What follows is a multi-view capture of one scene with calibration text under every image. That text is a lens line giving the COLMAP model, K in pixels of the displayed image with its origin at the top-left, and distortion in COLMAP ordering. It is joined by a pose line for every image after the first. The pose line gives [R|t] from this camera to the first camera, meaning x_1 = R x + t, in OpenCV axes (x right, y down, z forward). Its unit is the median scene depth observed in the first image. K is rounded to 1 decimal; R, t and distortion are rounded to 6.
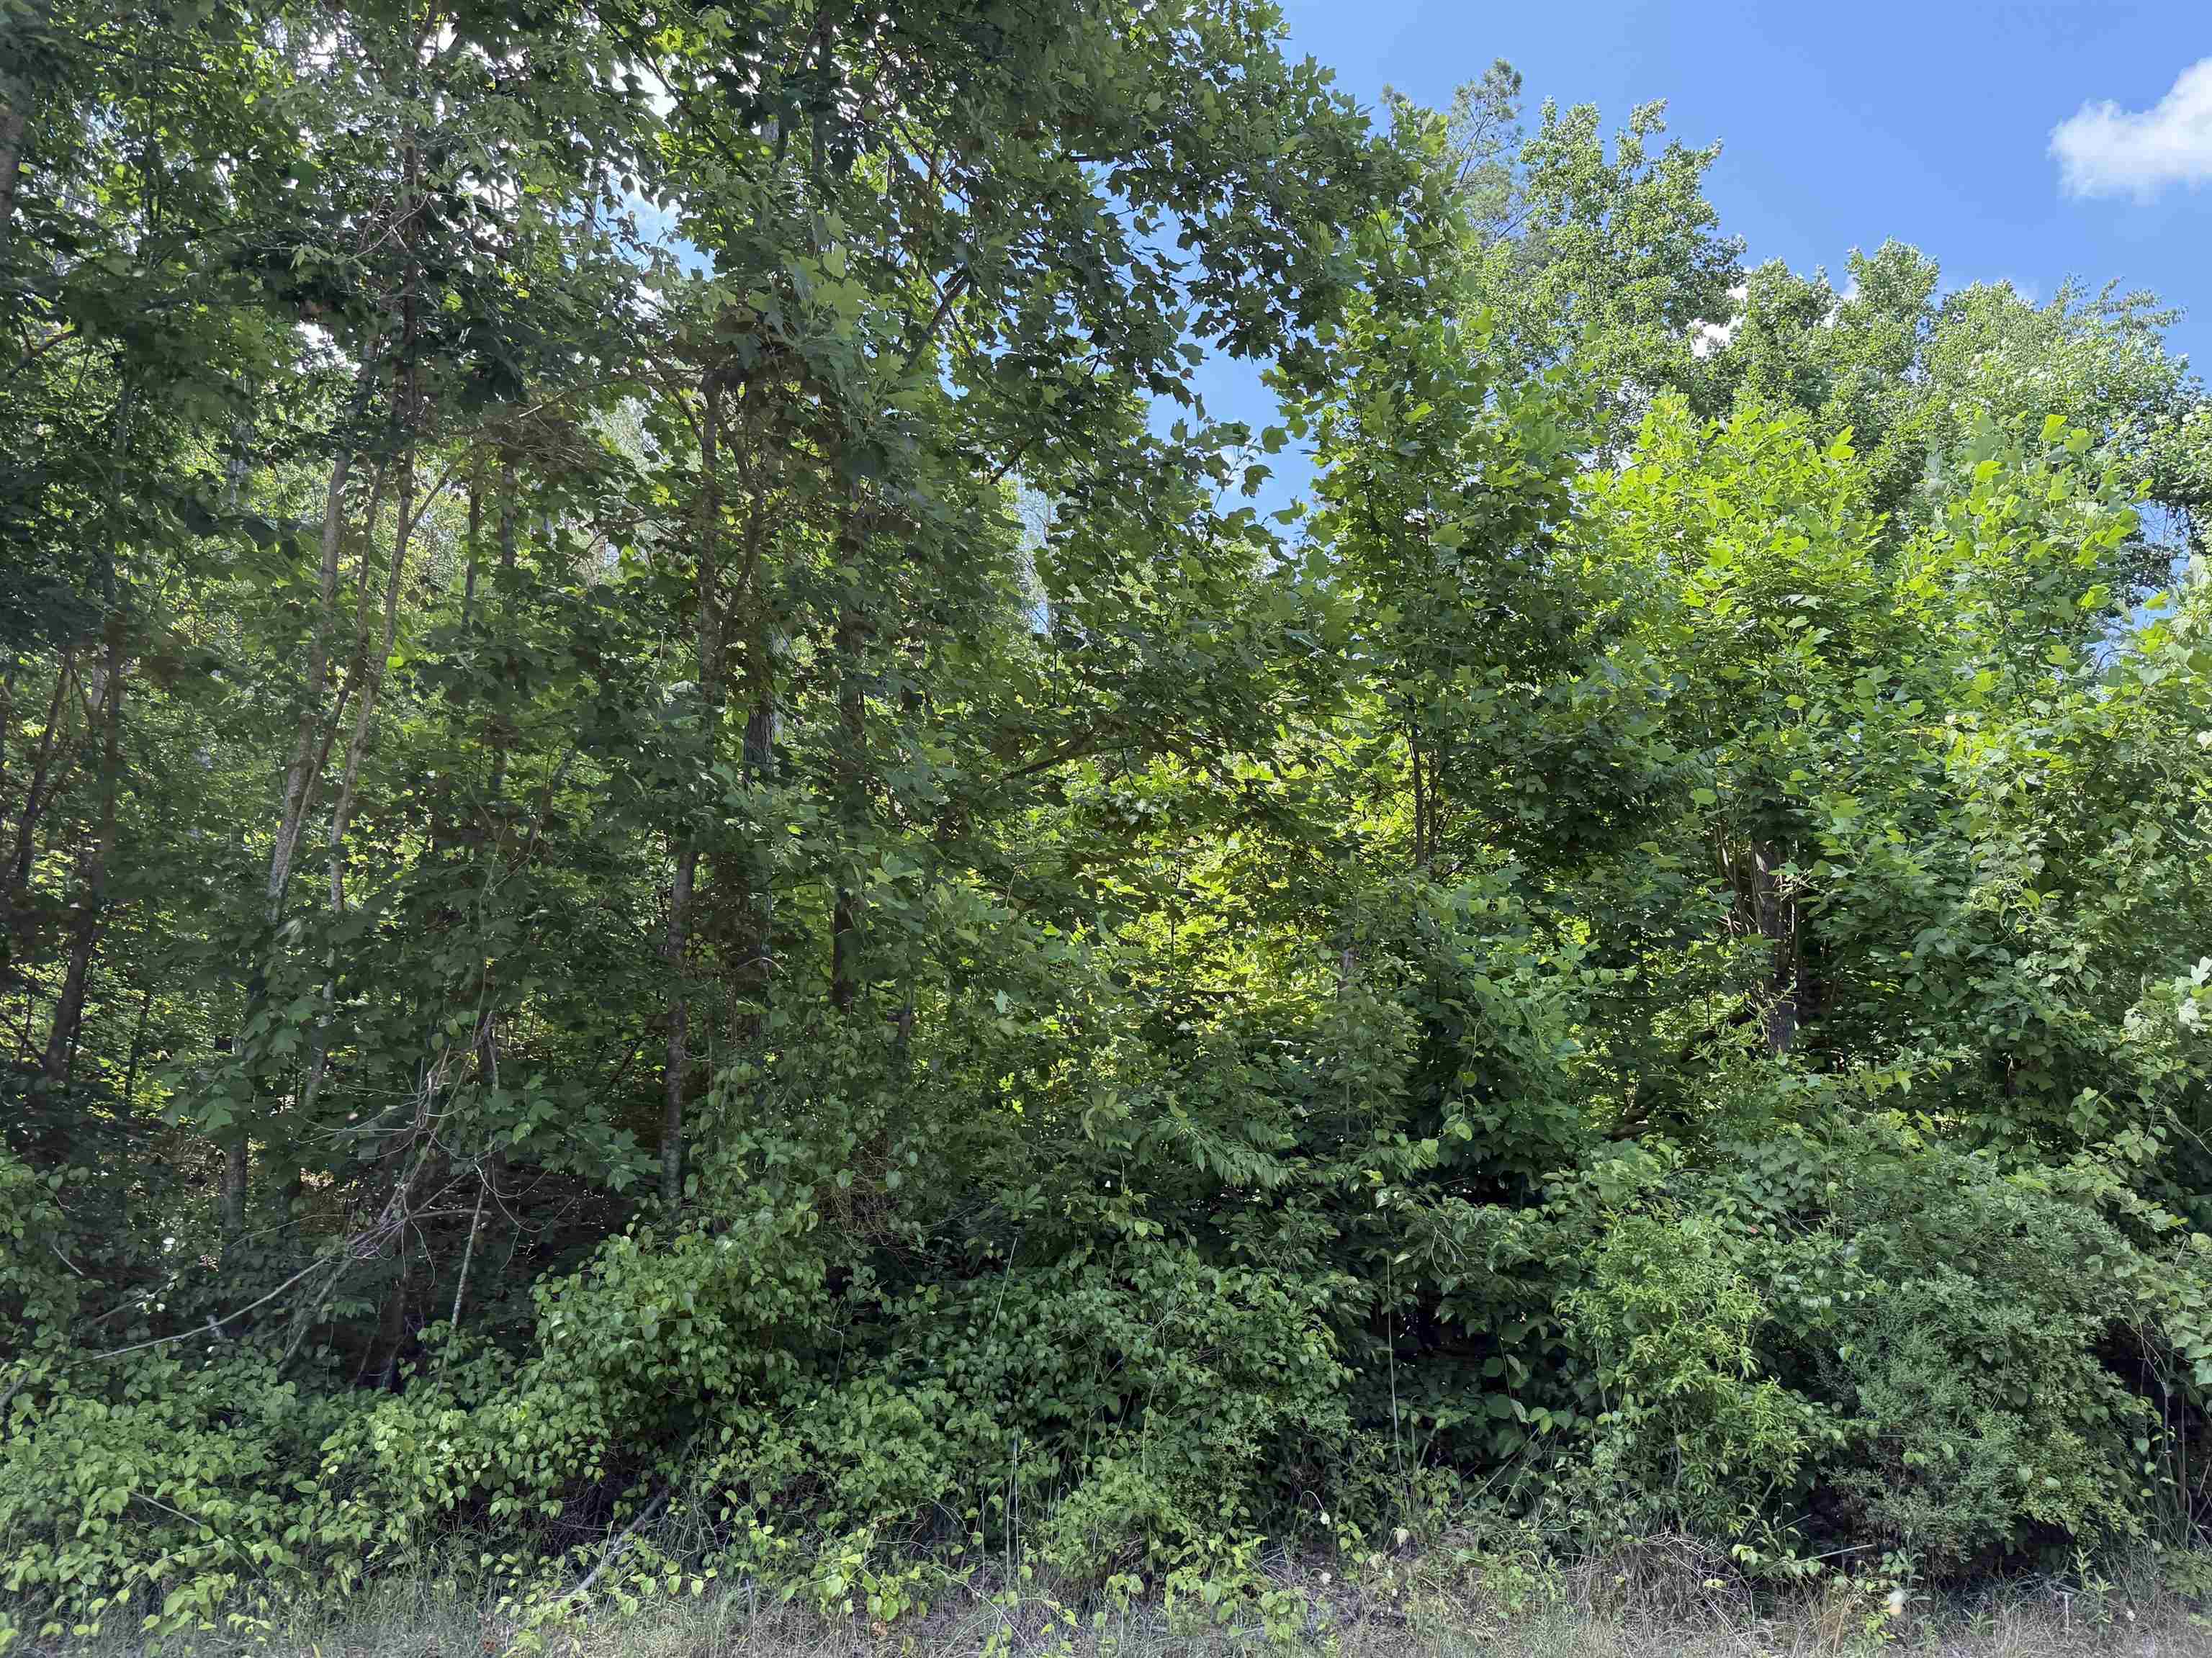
lens RADIAL K [[1731.1, 0, 1106.0], [0, 1731.1, 829.0], [0, 0, 1]] dist [0.027043, -0.028406]
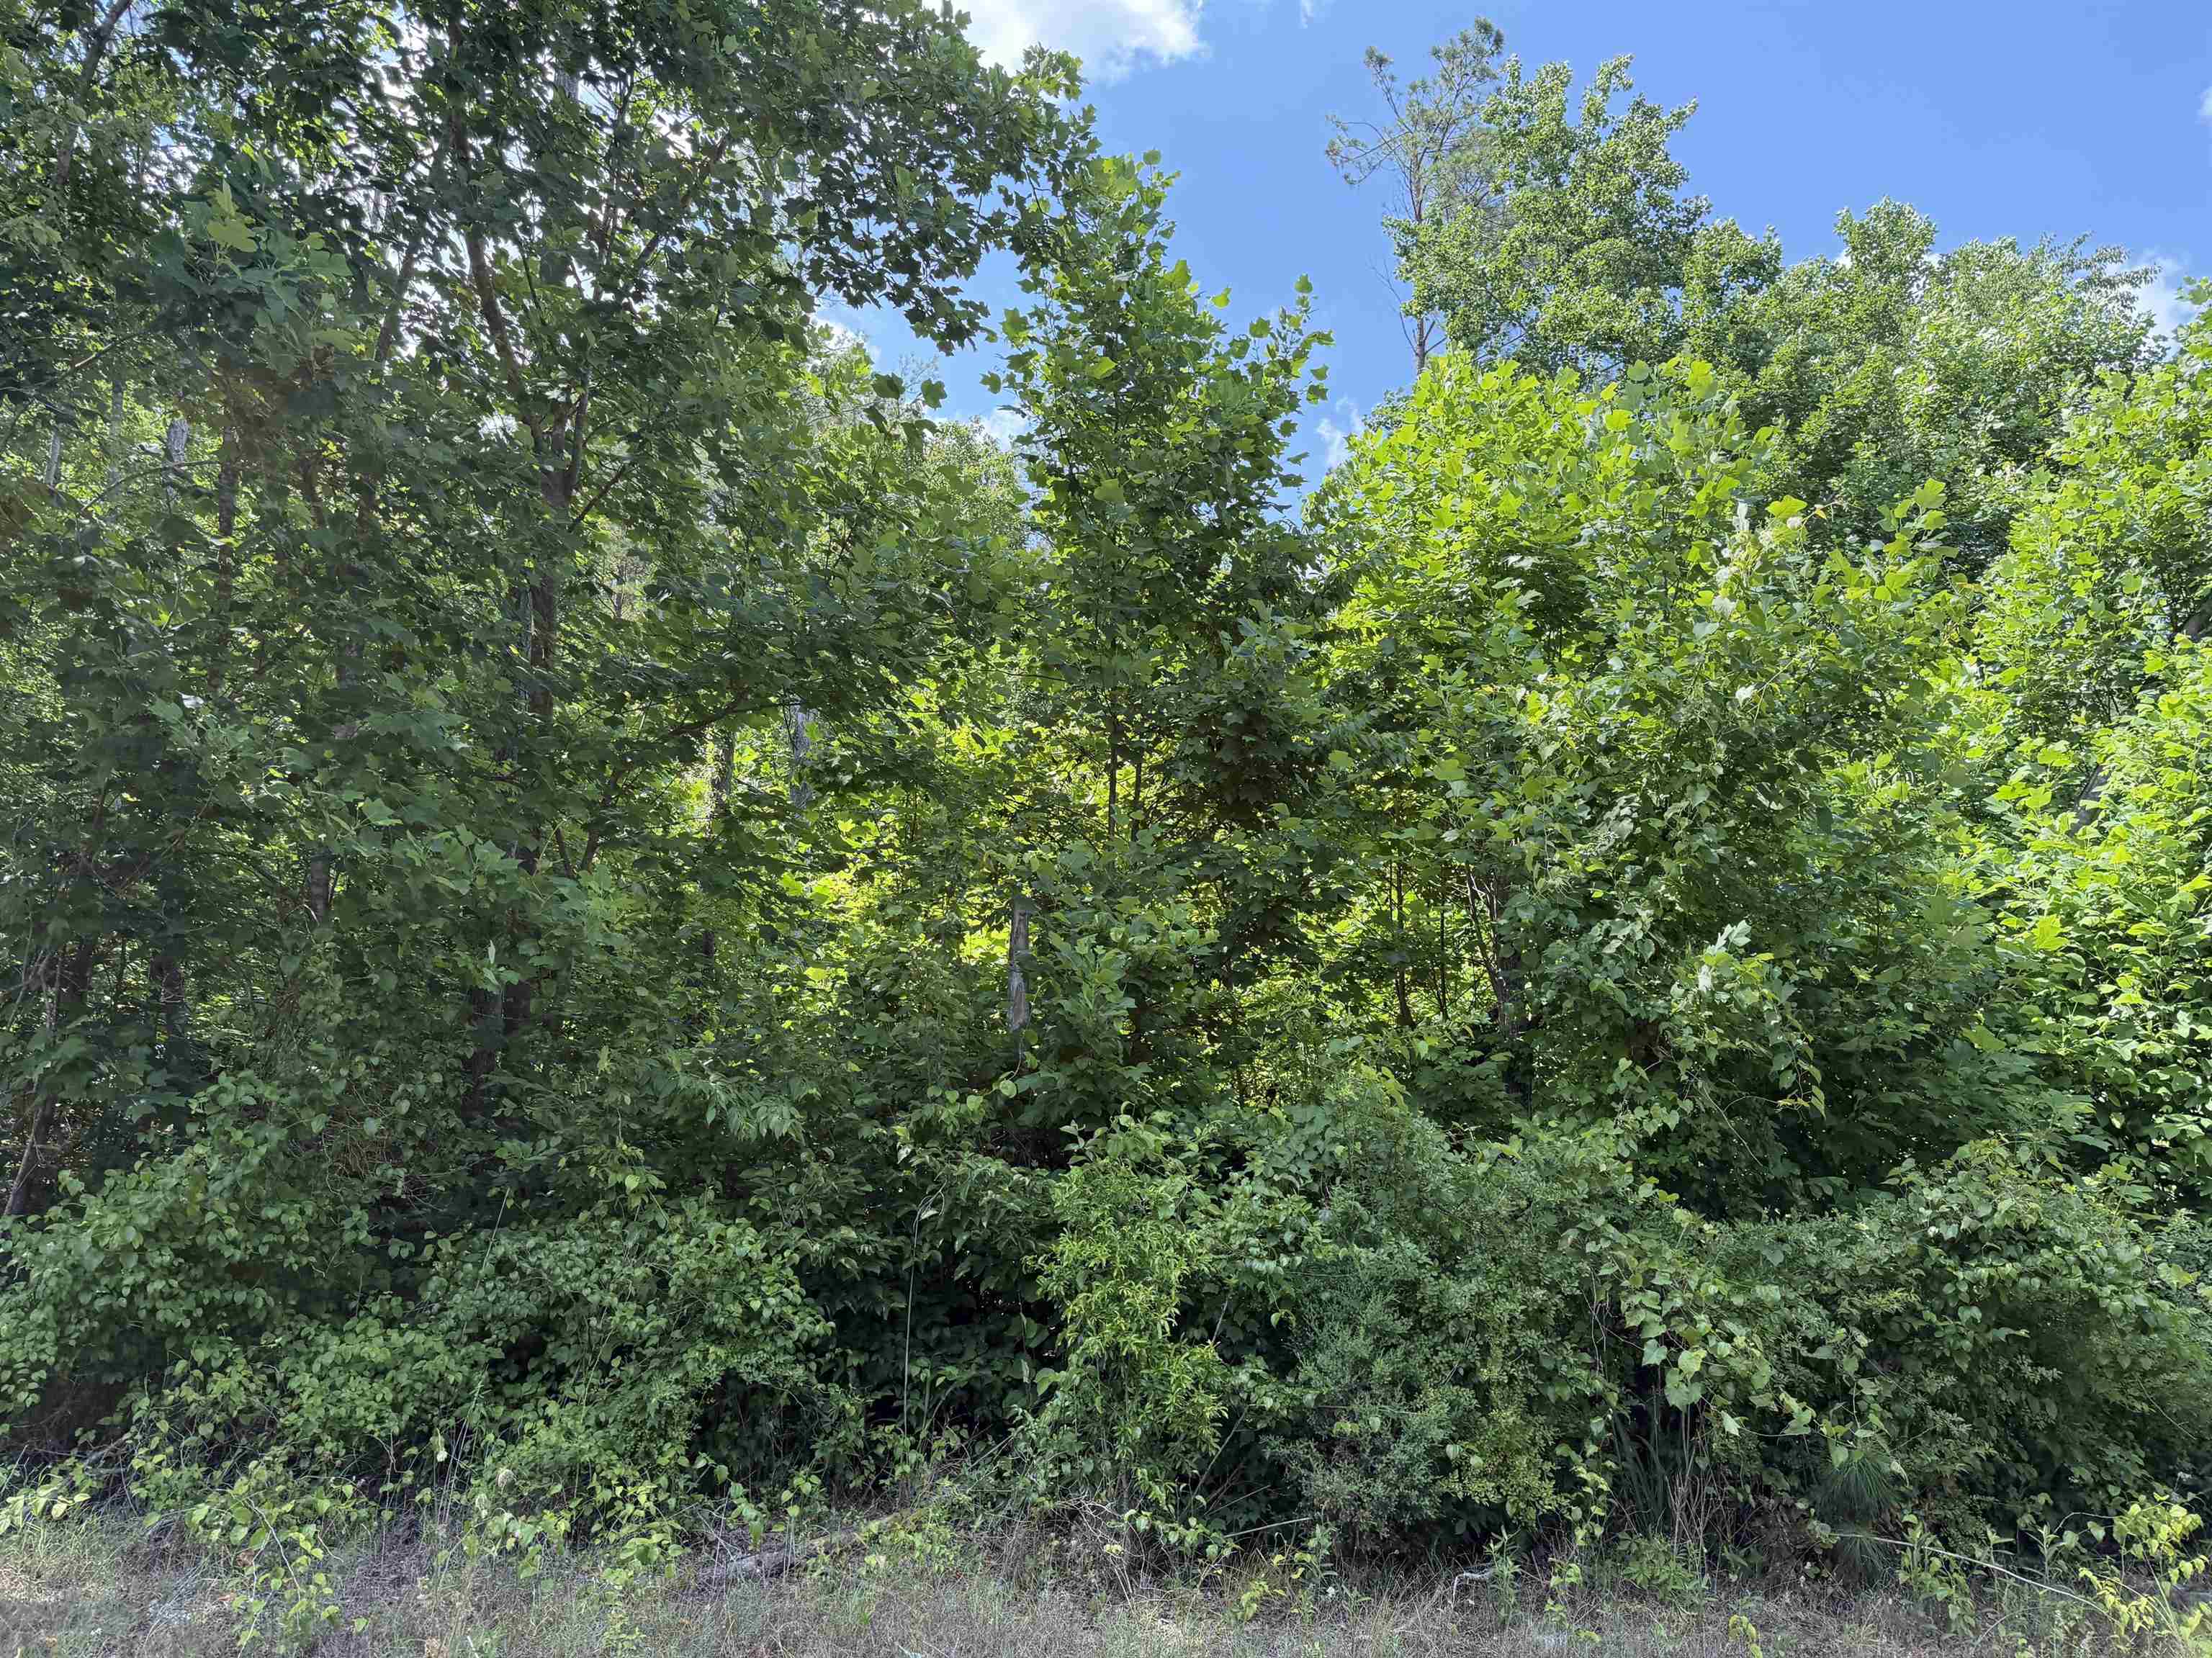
lens RADIAL K [[1731.1, 0, 1106.0], [0, 1731.1, 829.0], [0, 0, 1]] dist [0.027043, -0.028406]
pose [[0.997519, 0.013199, -0.069144, 0.328243], [-0.012411, 0.999853, 0.011823, 0.013418], [0.069290, -0.010936, 0.997537, 0.022992]]
